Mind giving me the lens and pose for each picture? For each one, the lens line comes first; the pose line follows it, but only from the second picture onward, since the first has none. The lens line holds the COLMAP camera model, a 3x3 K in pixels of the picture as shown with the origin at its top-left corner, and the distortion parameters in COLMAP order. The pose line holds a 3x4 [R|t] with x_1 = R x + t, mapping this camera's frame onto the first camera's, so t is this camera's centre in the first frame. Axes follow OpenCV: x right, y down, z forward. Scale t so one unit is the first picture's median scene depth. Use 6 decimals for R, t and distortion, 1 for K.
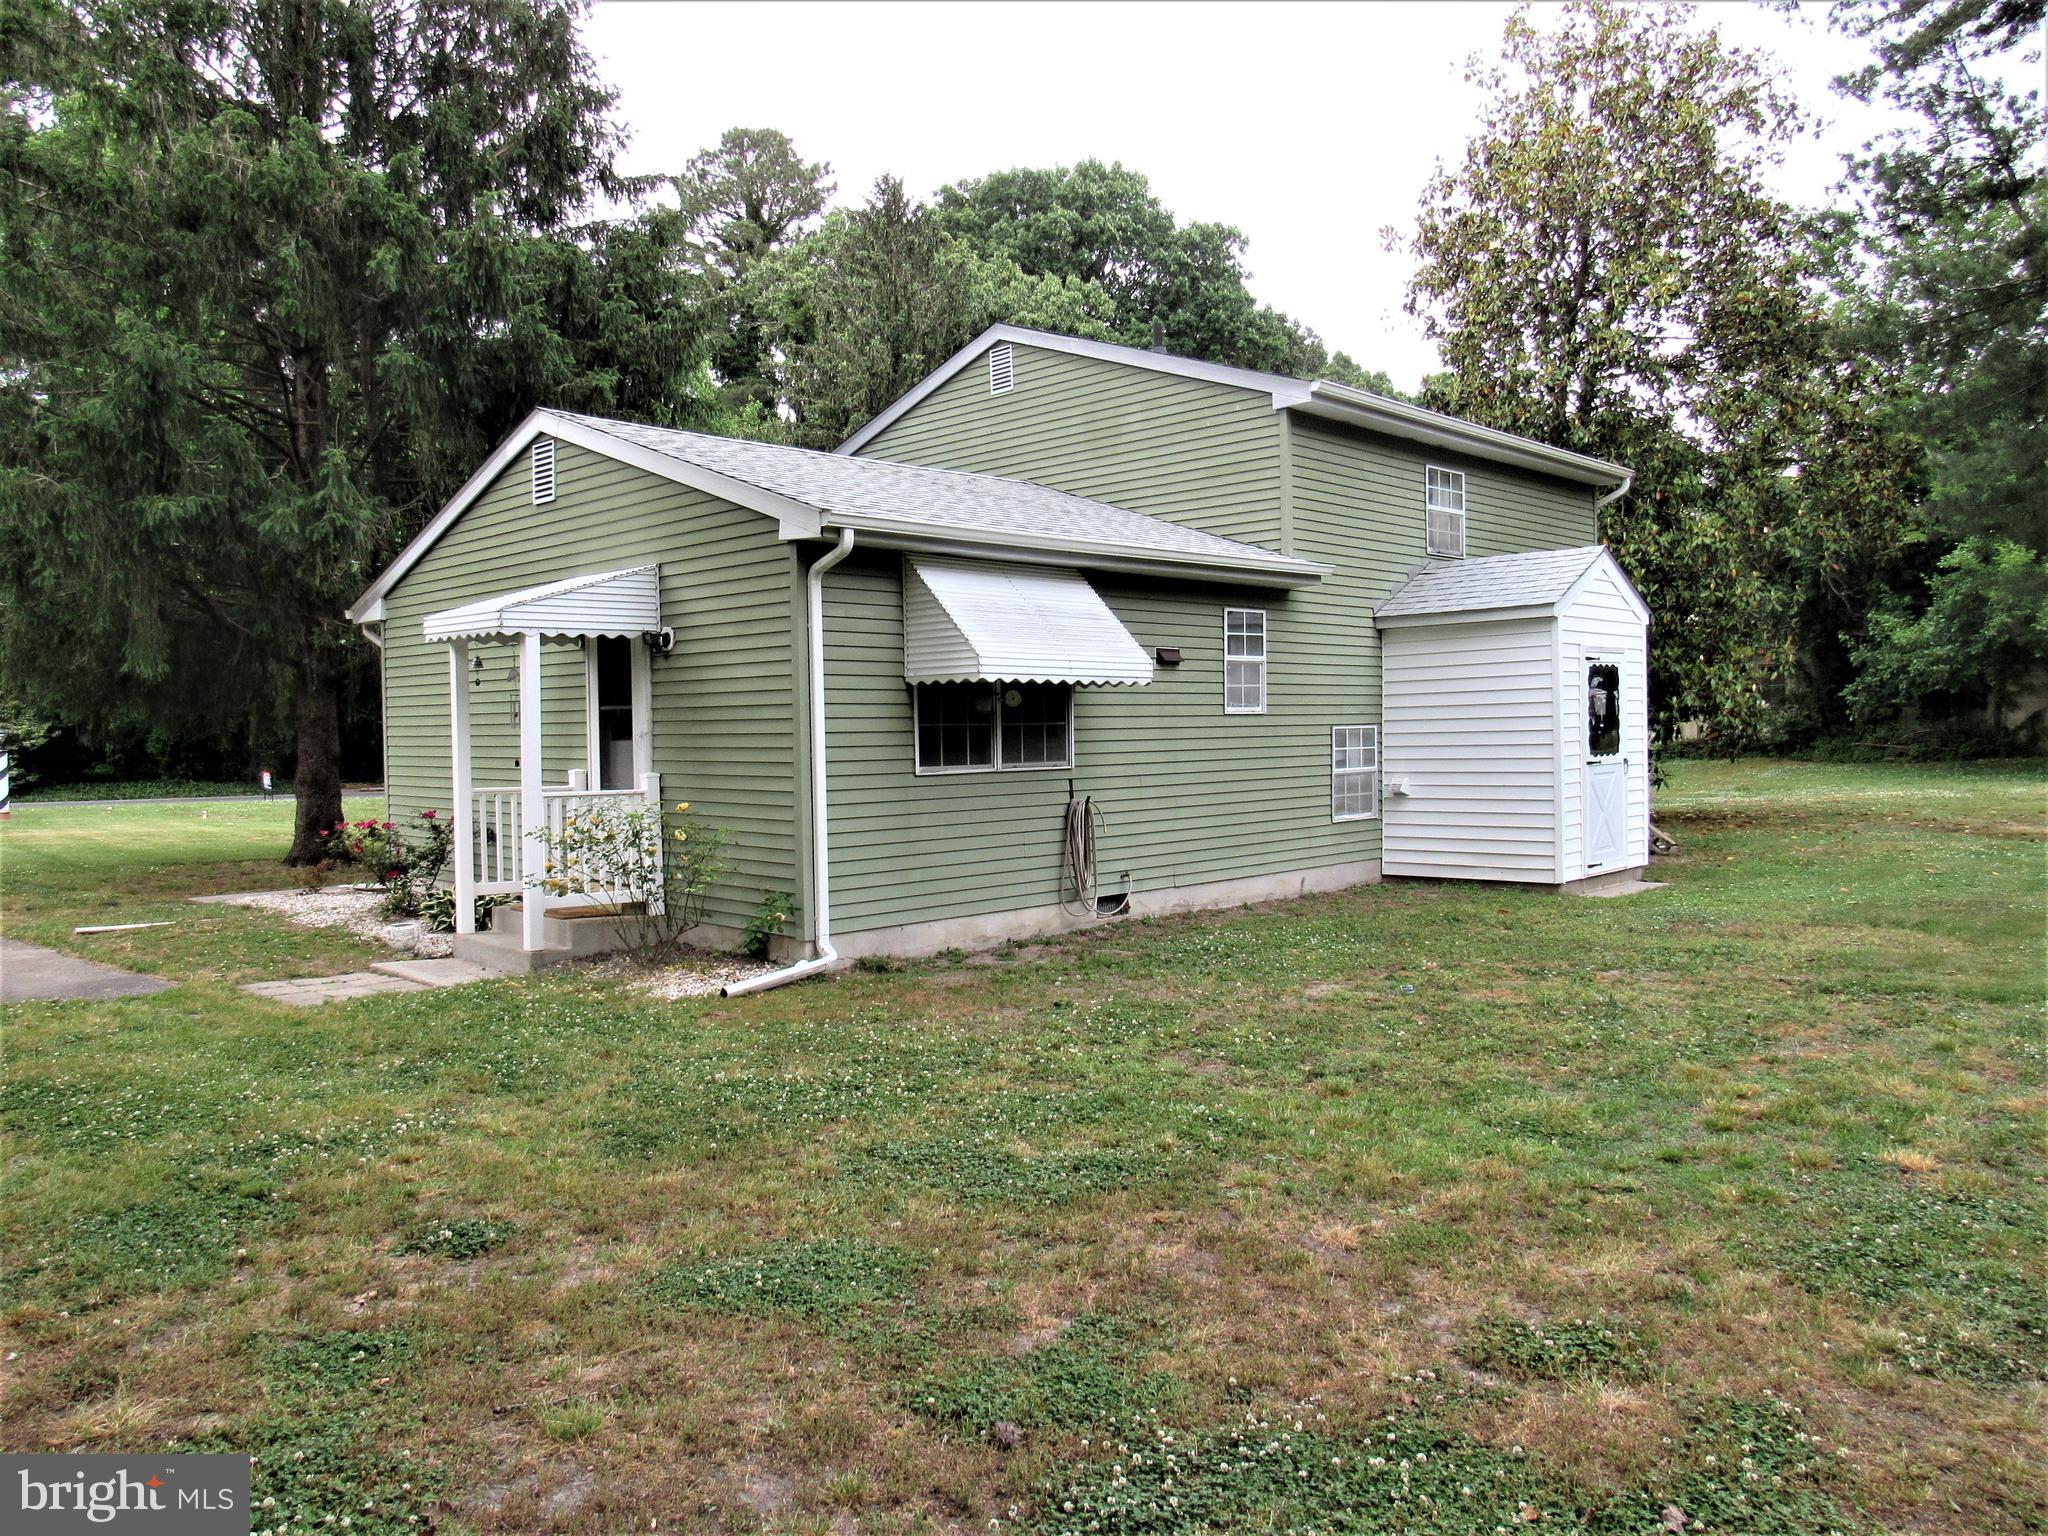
lens RADIAL K [[1457.0, 0, 1011.1], [0, 1457.0, 759.9], [0, 0, 1]] dist [-0.021570, -0.002762]
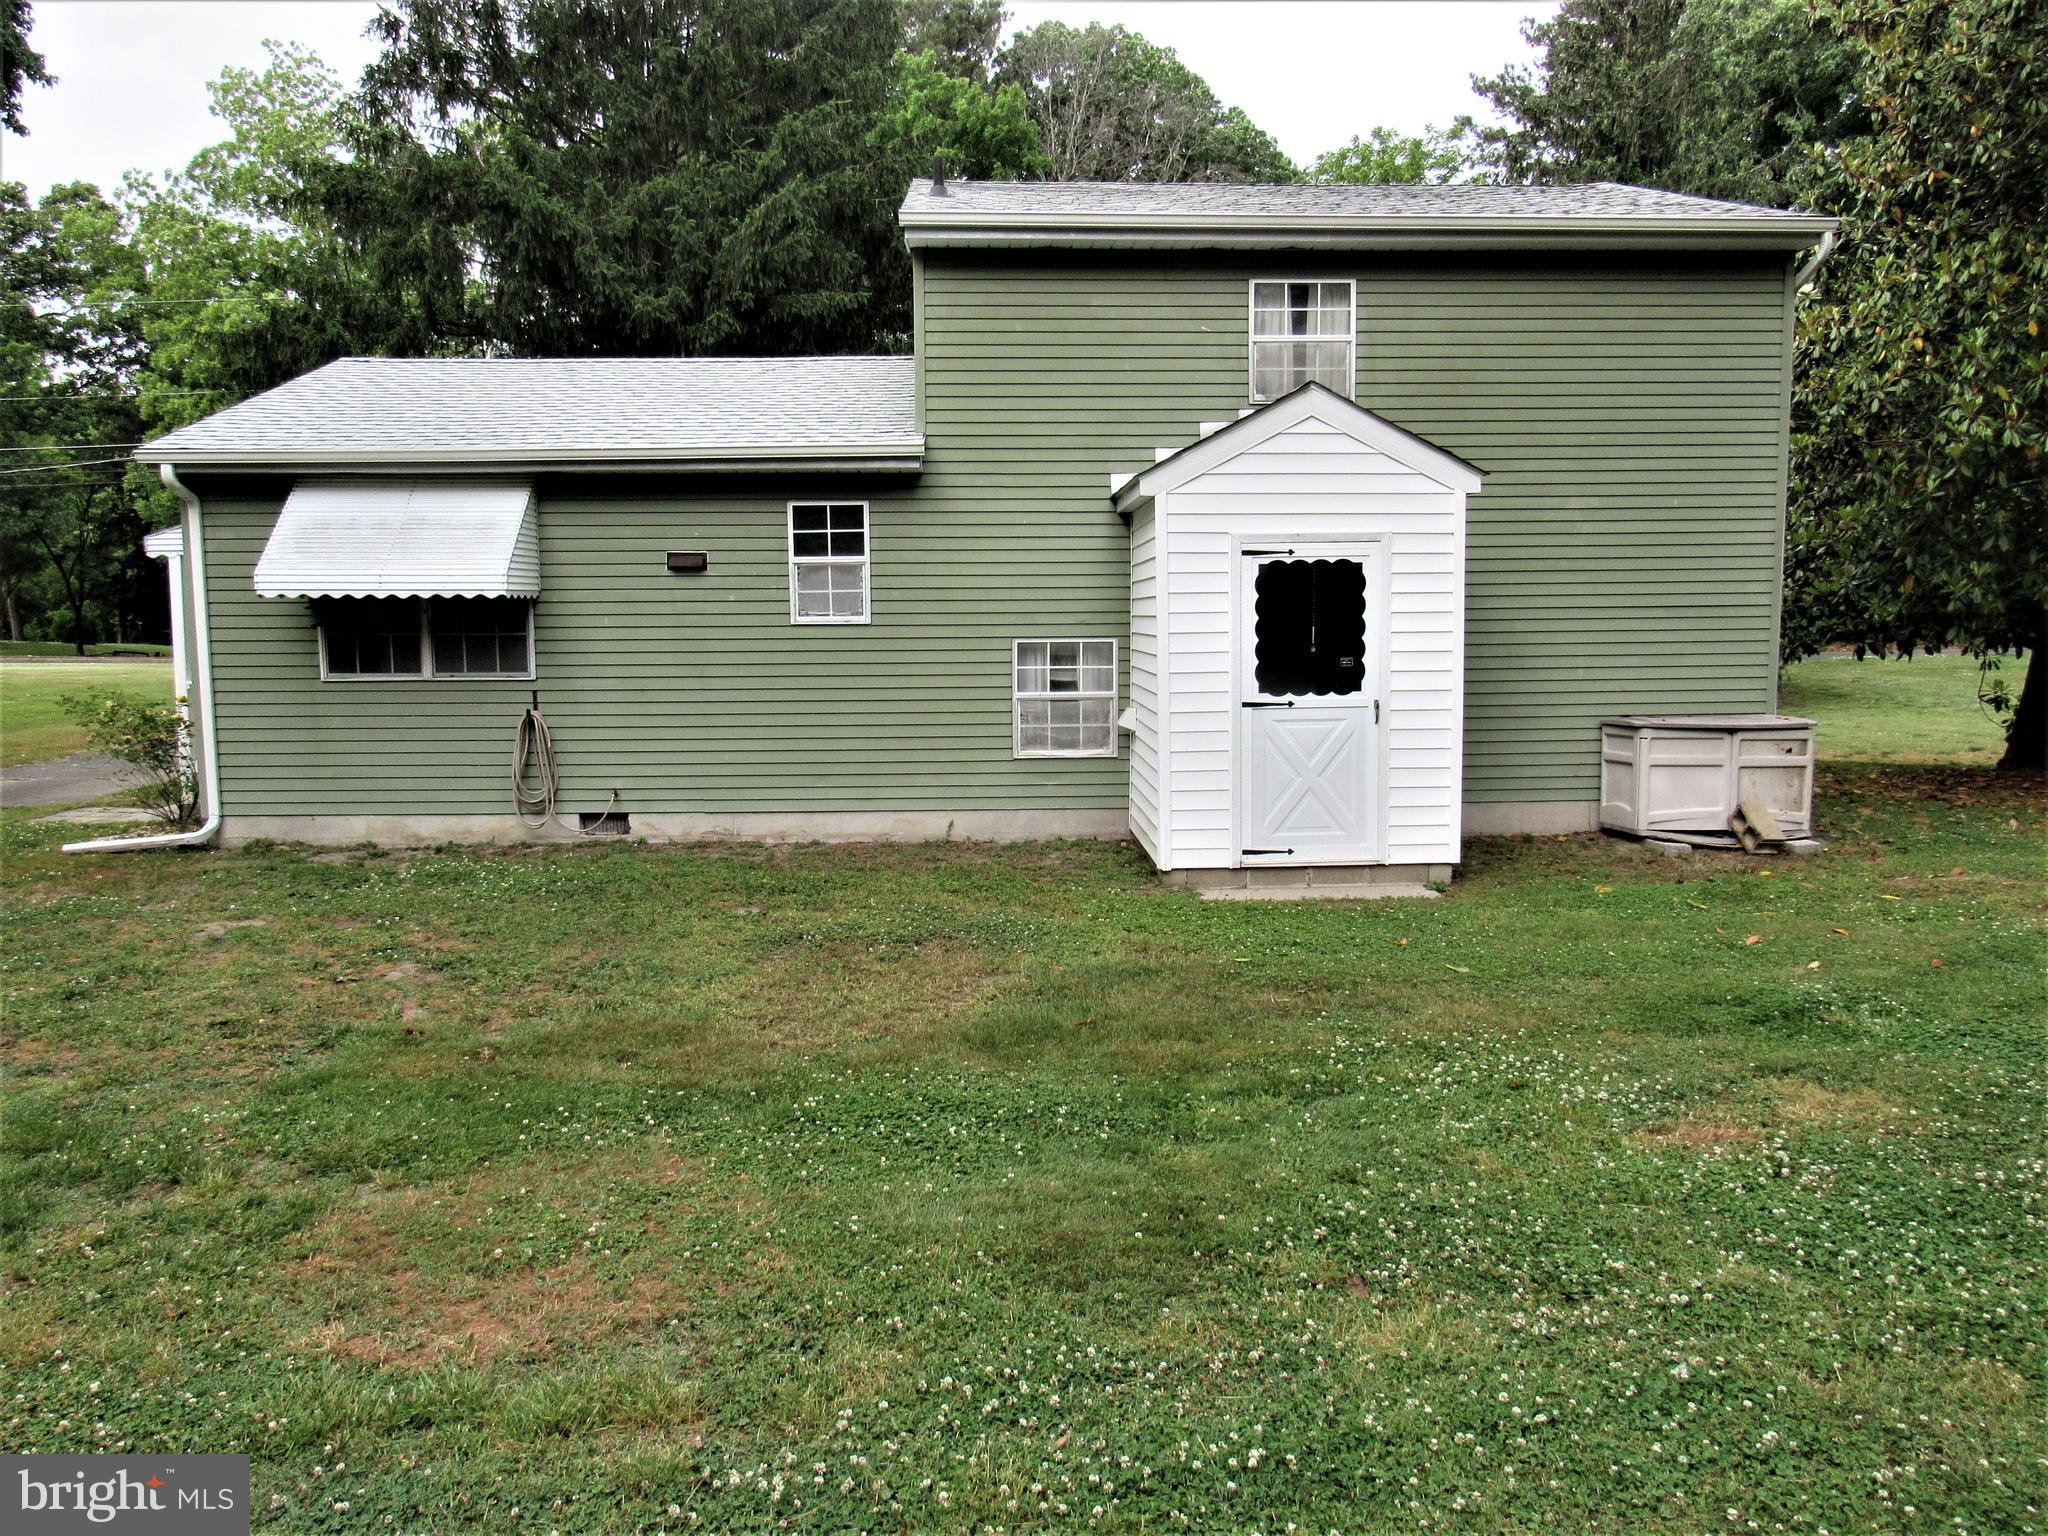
lens RADIAL K [[1457.0, 0, 1011.1], [0, 1457.0, 759.9], [0, 0, 1]] dist [-0.021570, -0.002762]
pose [[0.729168, 0.087282, -0.678746, 0.888823], [-0.023142, 0.994411, 0.103014, -0.045793], [0.683944, -0.059407, 0.727112, 0.471466]]
